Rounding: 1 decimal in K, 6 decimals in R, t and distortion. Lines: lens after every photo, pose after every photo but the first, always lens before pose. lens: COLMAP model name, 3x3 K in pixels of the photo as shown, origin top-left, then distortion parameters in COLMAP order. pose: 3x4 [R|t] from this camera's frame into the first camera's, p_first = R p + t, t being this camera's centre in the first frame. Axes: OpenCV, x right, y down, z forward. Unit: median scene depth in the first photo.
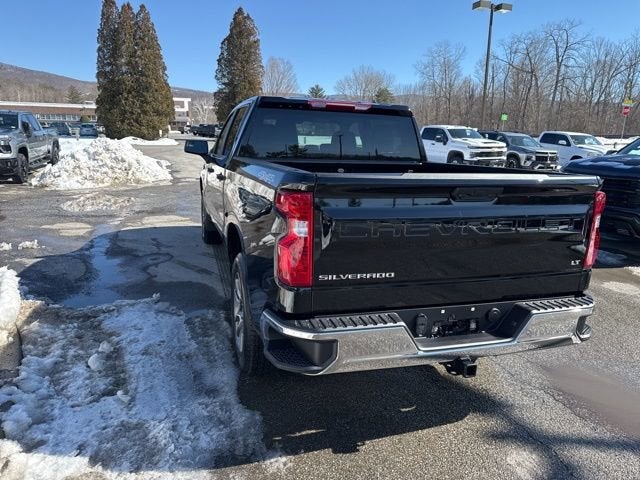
lens RADIAL K [[448.5, 0, 322.2], [0, 448.5, 239.9], [0, 0, 1]] dist [0.029604, -0.036675]
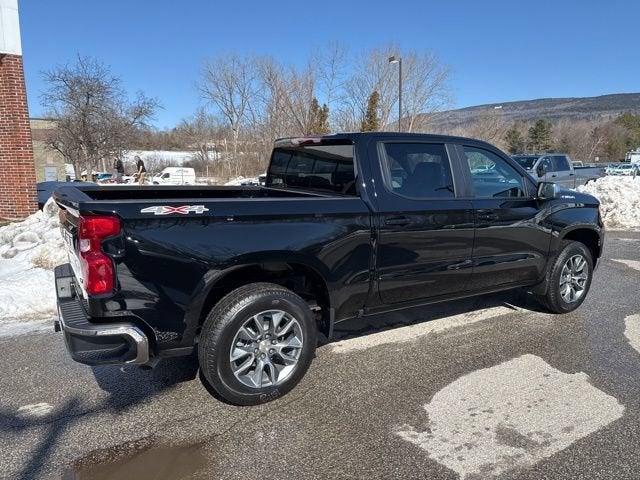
lens RADIAL K [[443.5, 0, 322.4], [0, 443.5, 247.4], [0, 0, 1]] dist [0.057751, -0.072944]
pose [[0.250115, 0.142656, -0.957649, 0.620462], [-0.212077, 0.973139, 0.089574, -0.087817], [0.944704, 0.180692, 0.273651, 0.452155]]
